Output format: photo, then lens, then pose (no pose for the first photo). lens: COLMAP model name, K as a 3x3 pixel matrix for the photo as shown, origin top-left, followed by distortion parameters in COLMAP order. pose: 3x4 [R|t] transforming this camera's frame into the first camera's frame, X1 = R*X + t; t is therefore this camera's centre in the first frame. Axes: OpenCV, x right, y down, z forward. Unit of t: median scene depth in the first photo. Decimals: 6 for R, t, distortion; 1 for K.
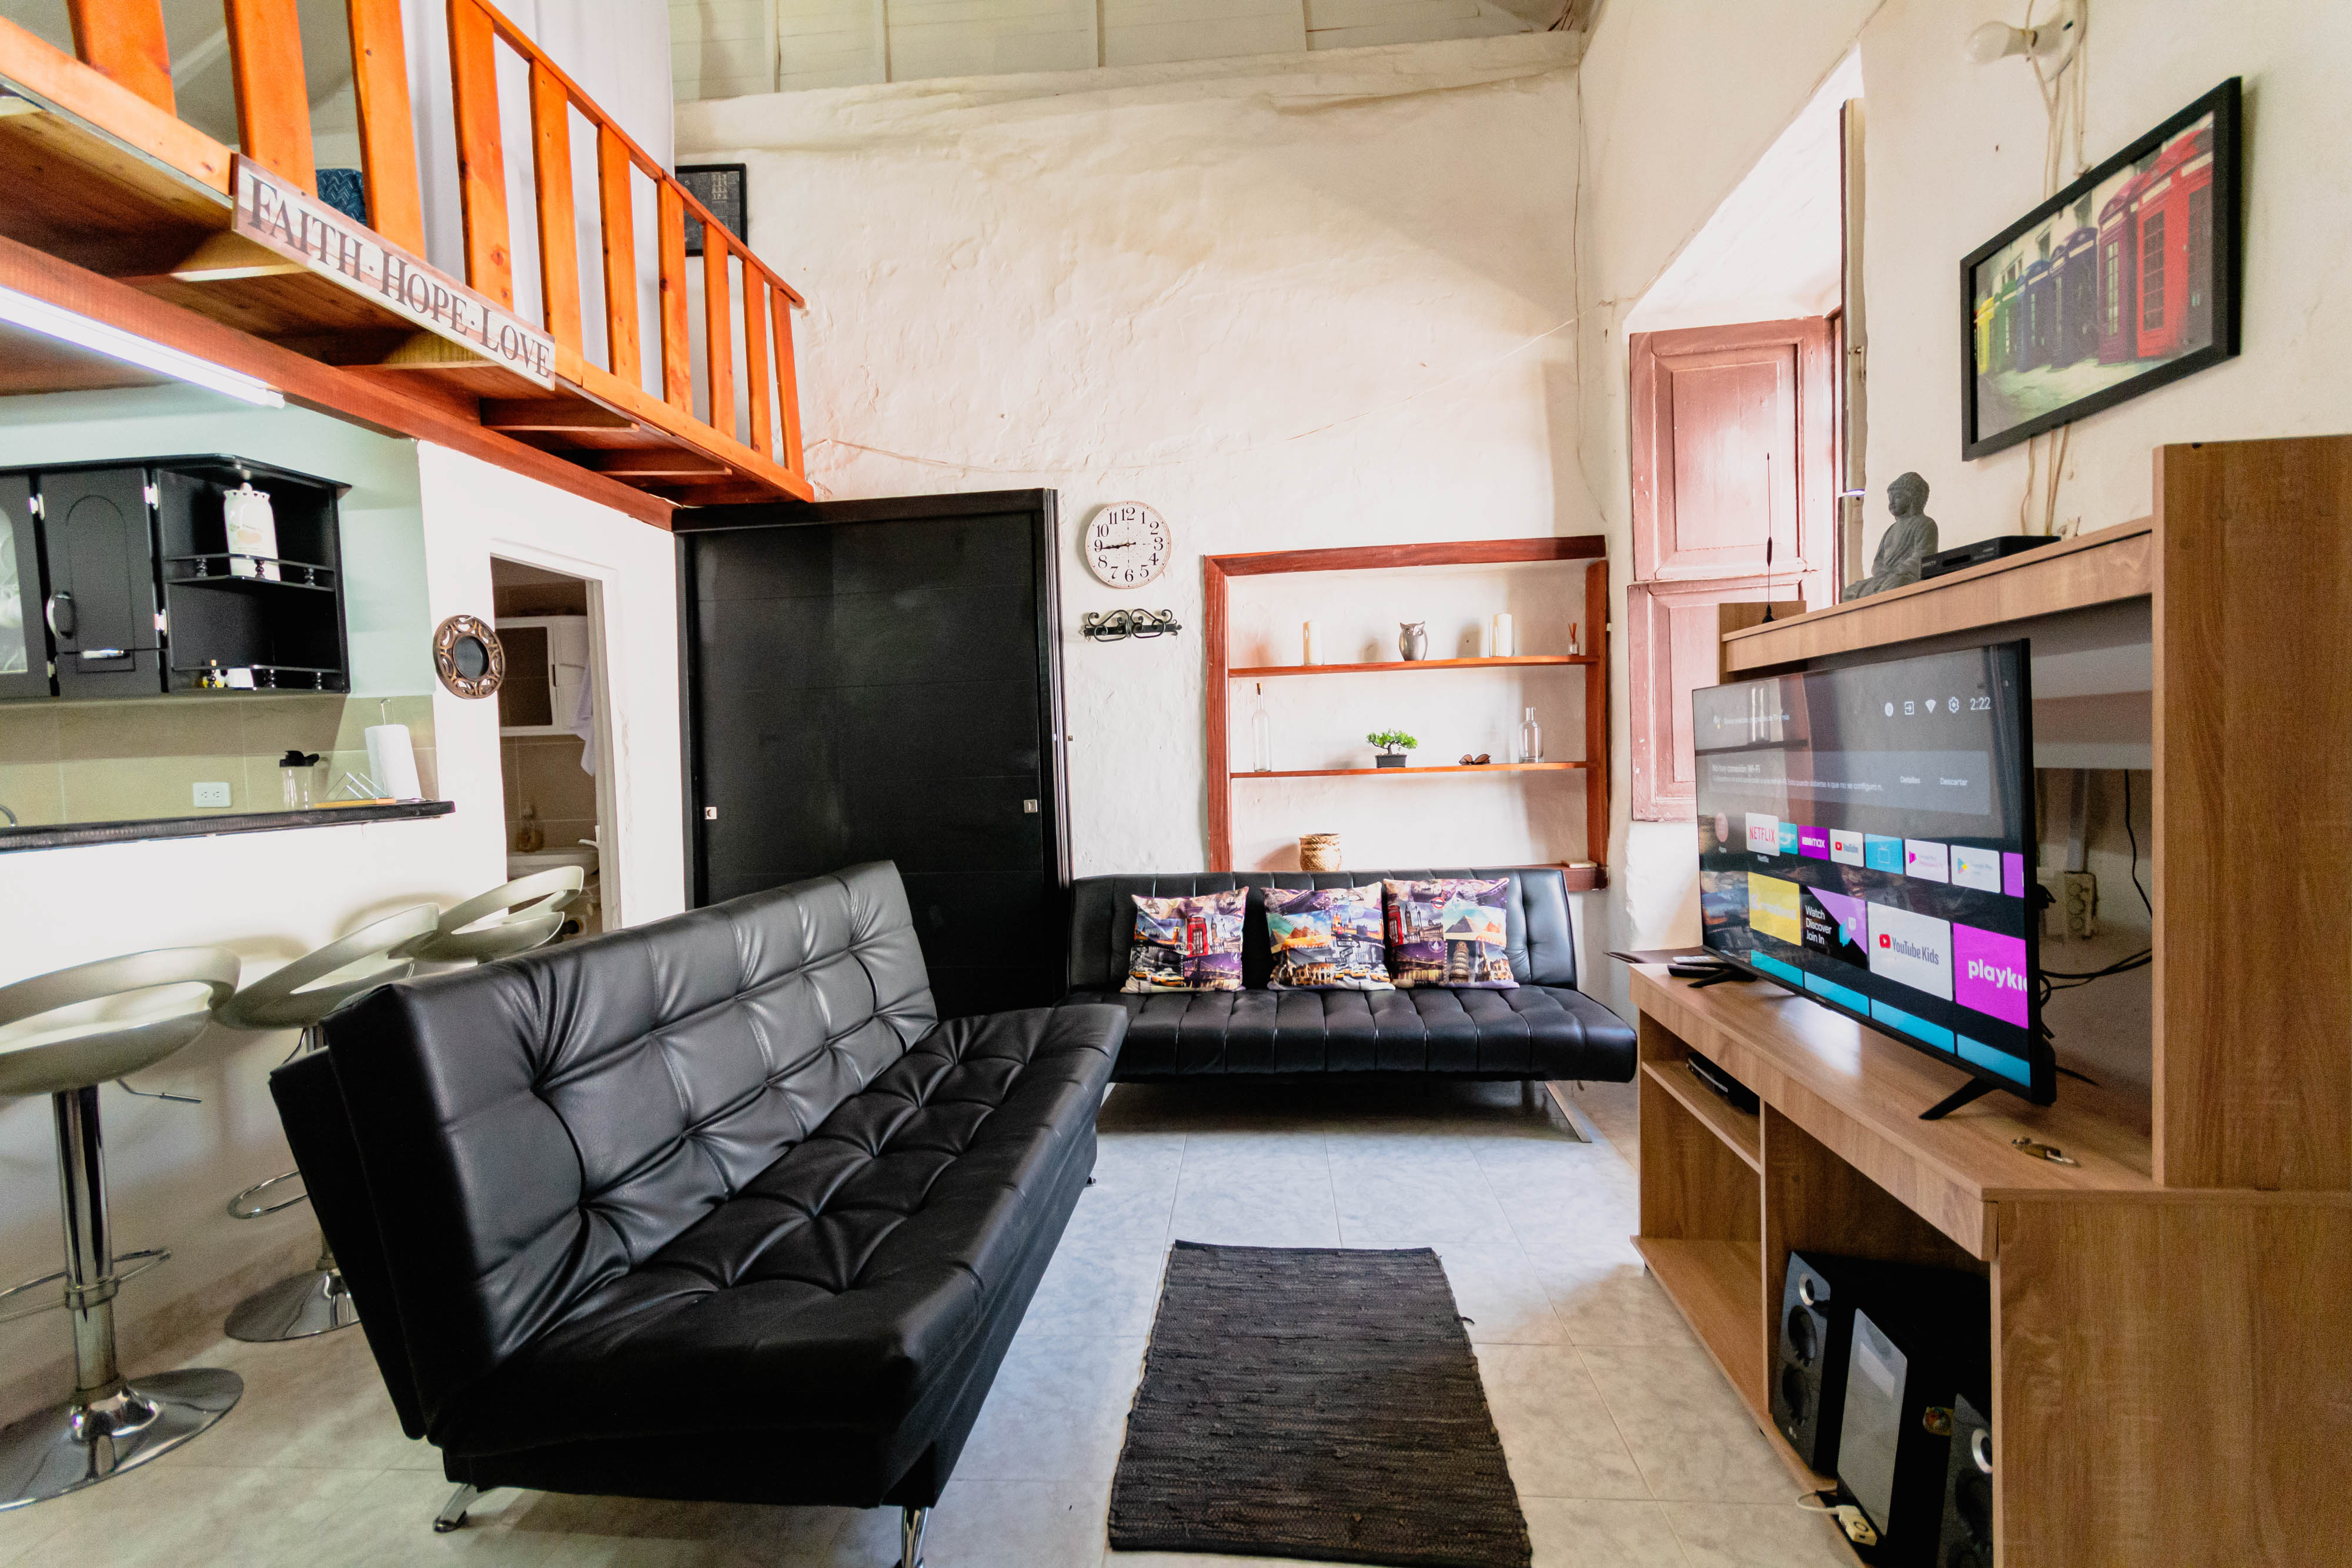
lens RADIAL K [[1036.0, 0, 1184.4], [0, 1036.0, 790.7], [0, 0, 1]] dist [0.006083, -0.001571]
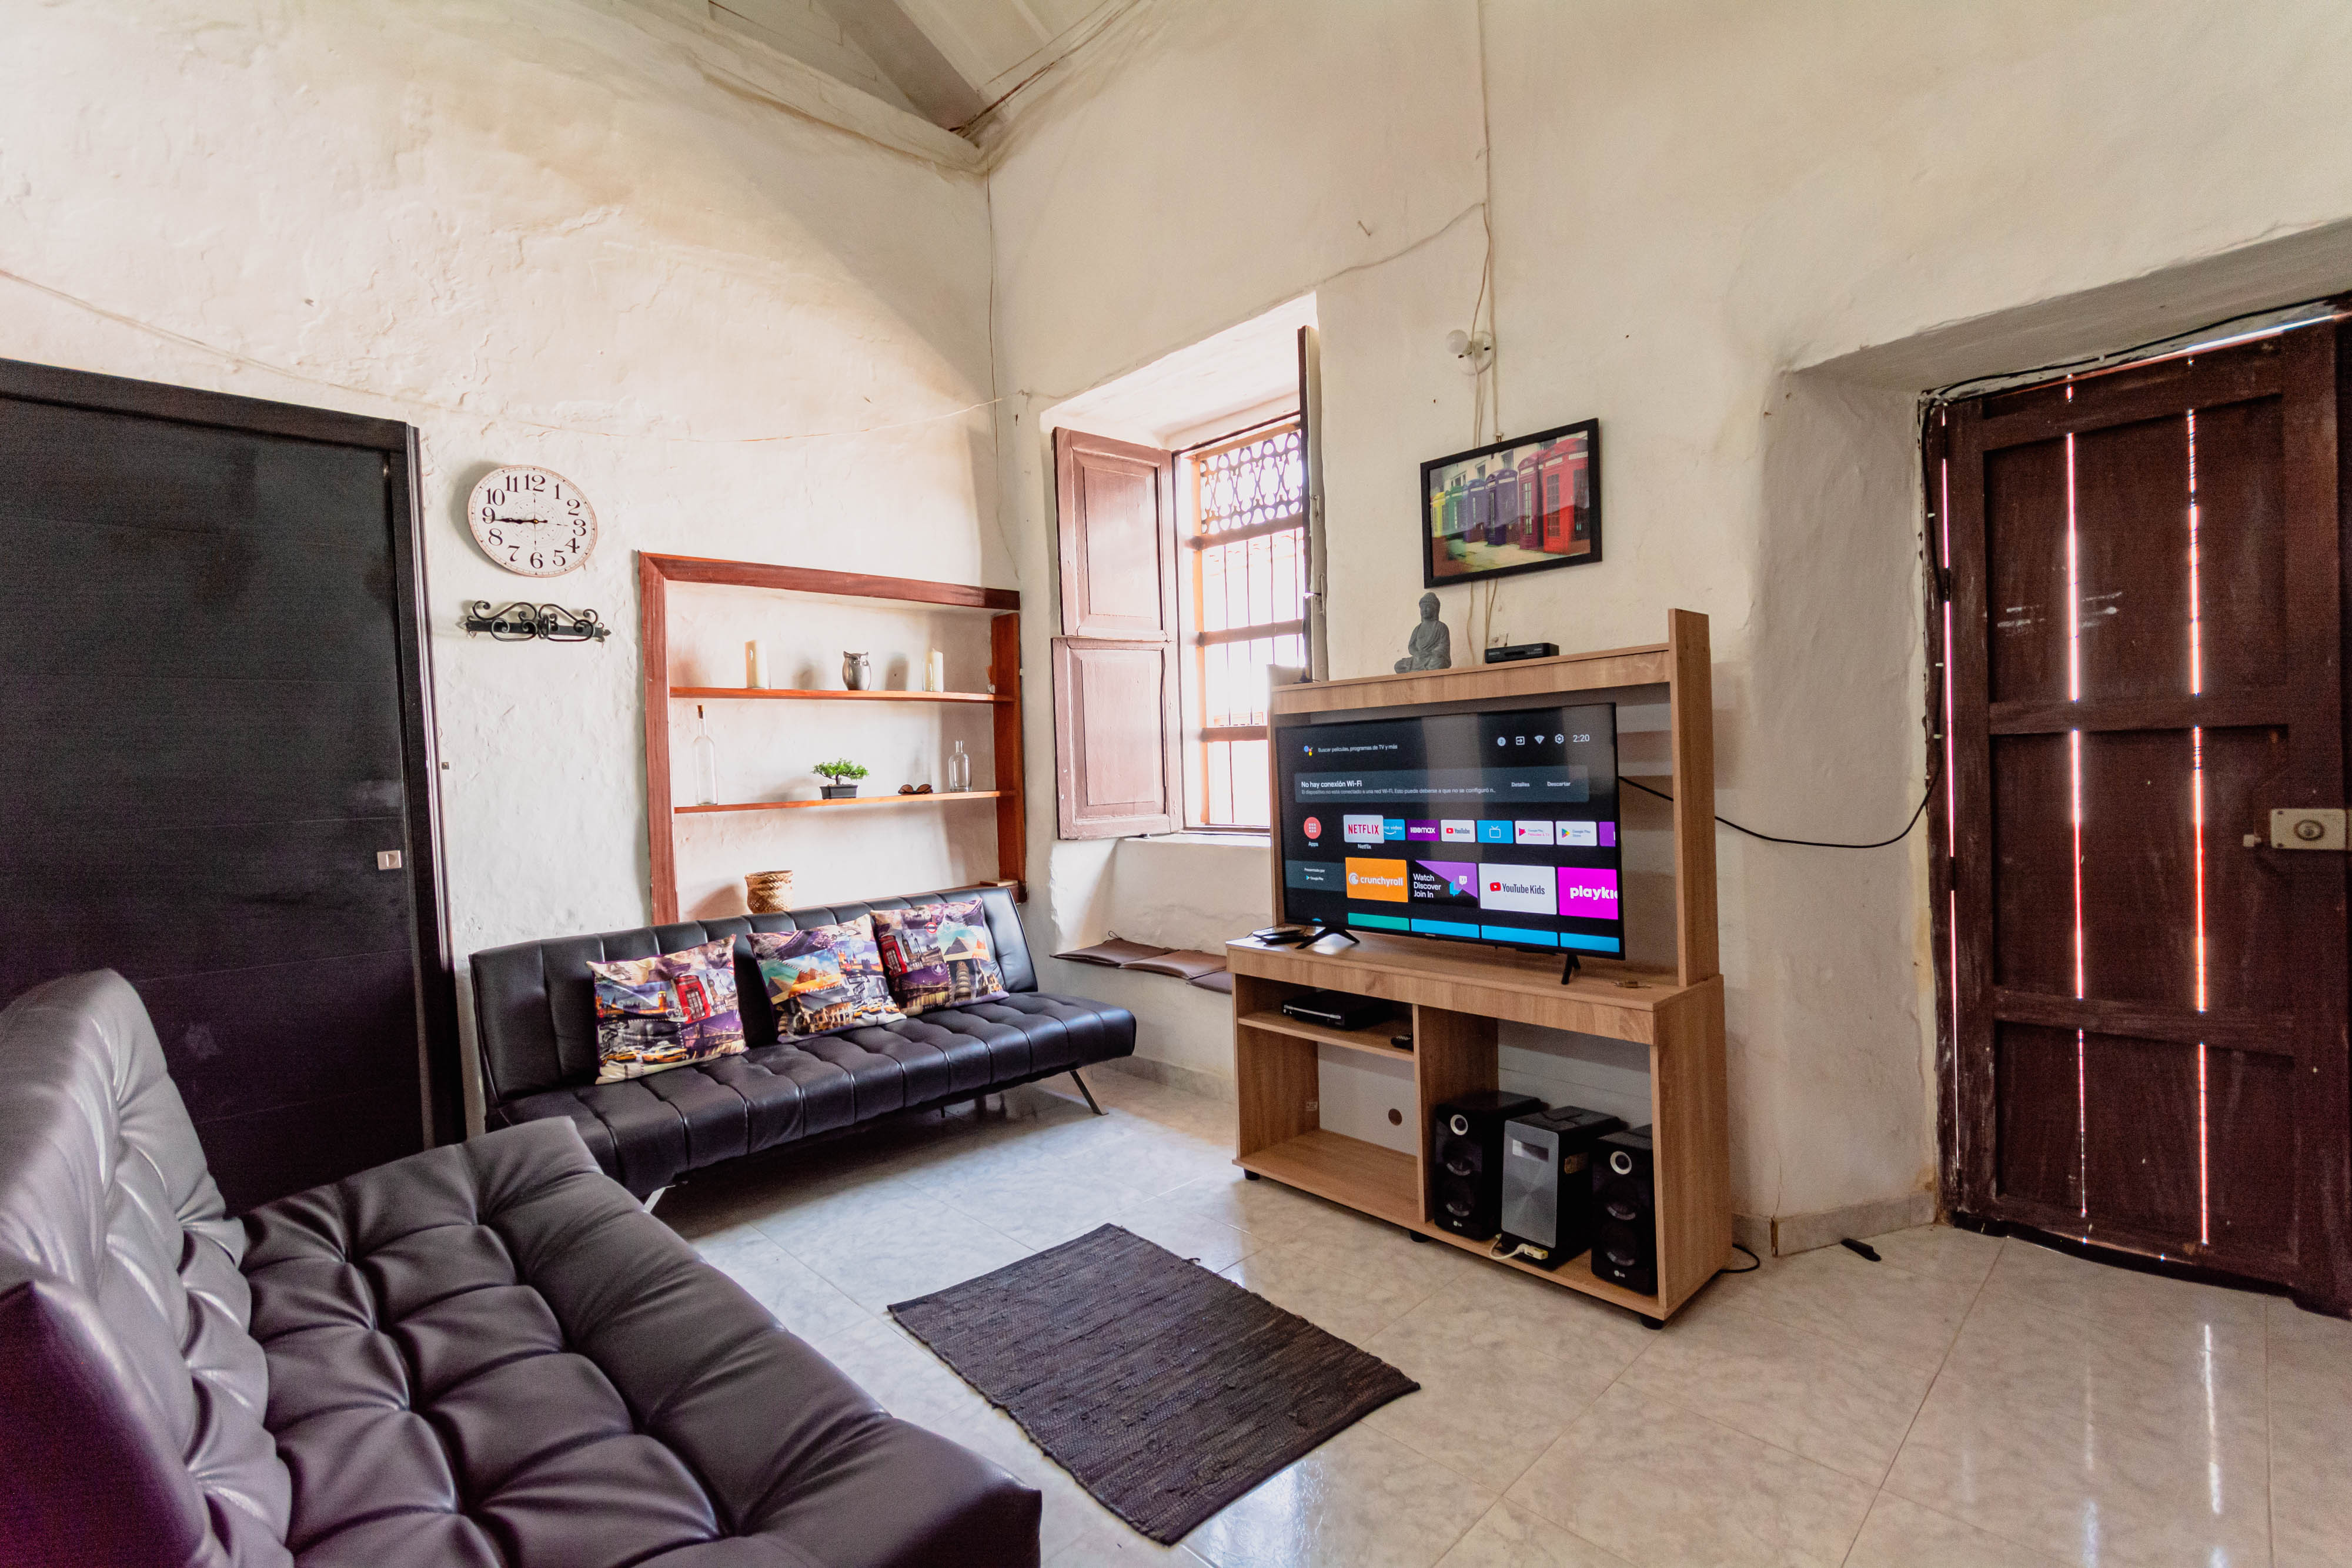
lens RADIAL K [[1036.0, 0, 1179.8], [0, 1036.0, 793.7], [0, 0, 1]] dist [0.006083, -0.001571]
pose [[0.660983, -0.011122, 0.750319, -0.464144], [0.039573, 0.999015, -0.020053, 0.007795], [-0.749357, 0.042947, 0.660772, 0.168486]]
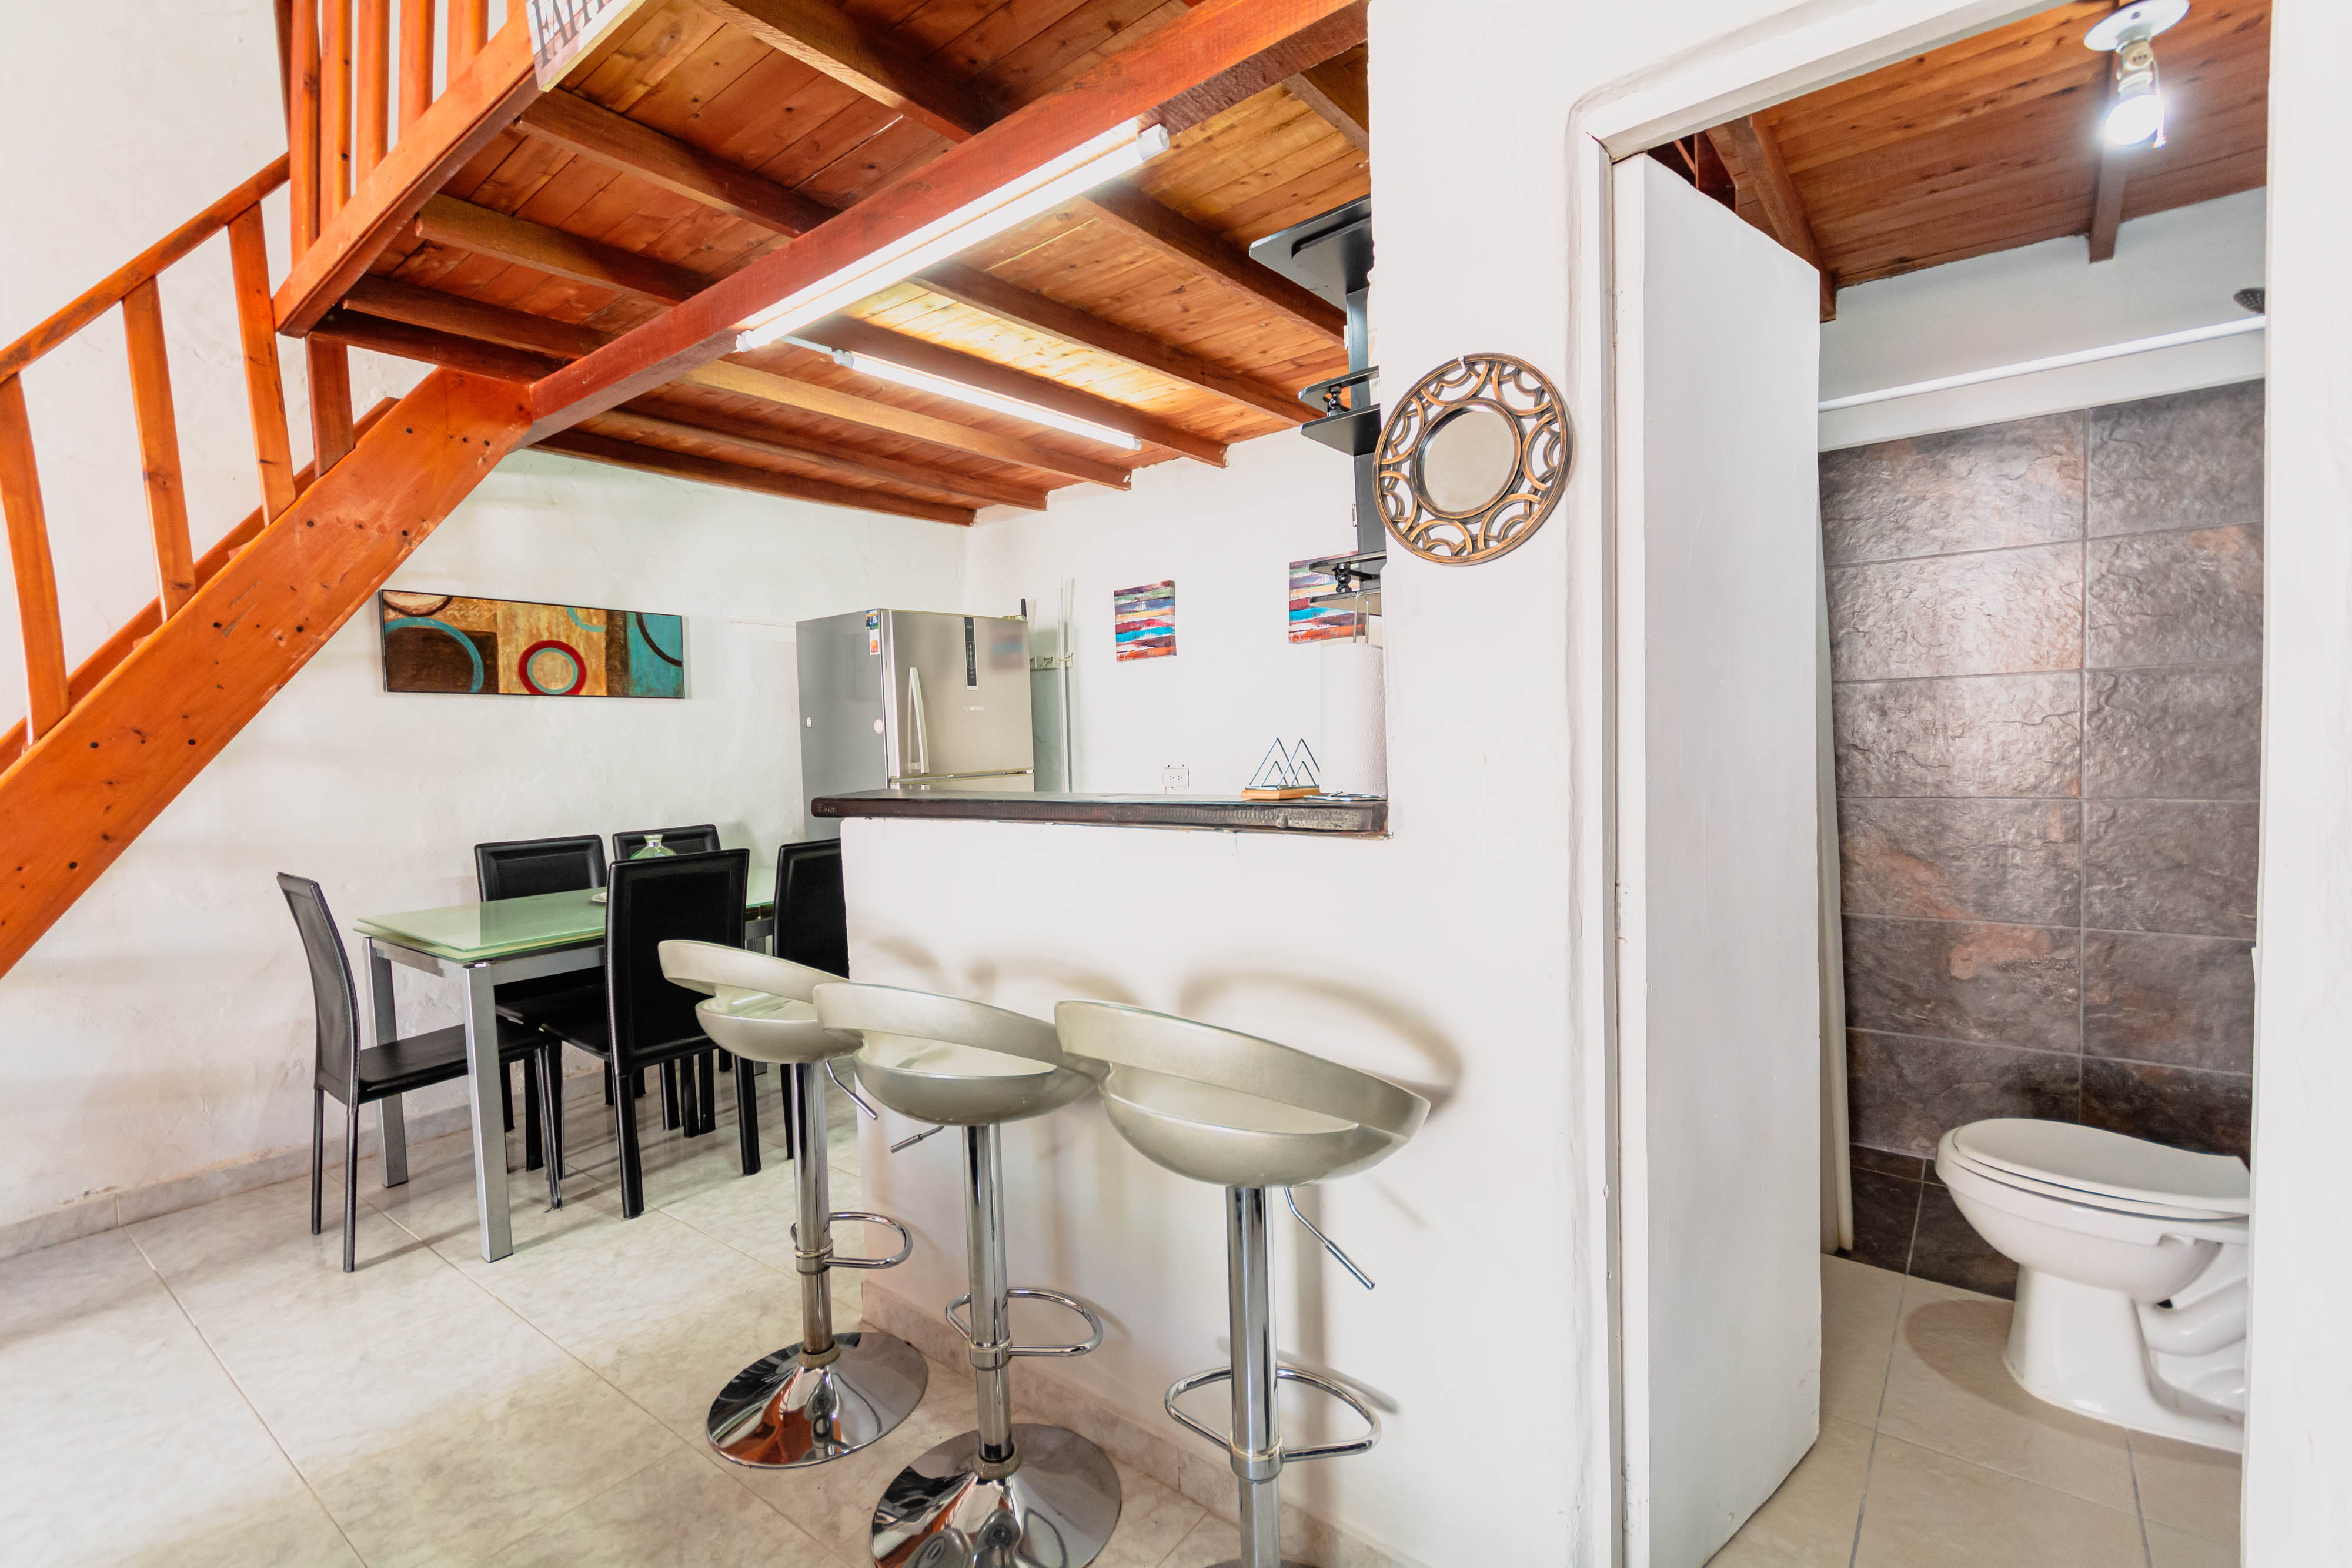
lens RADIAL K [[1036.0, 0, 1182.4], [0, 1036.0, 782.7], [0, 0, 1]] dist [0.006083, -0.001571]
pose [[-0.535556, 0.088485, -0.839851, -0.299183], [0.019516, 0.995527, 0.092442, -0.045083], [0.844274, 0.033117, -0.534887, 1.240484]]
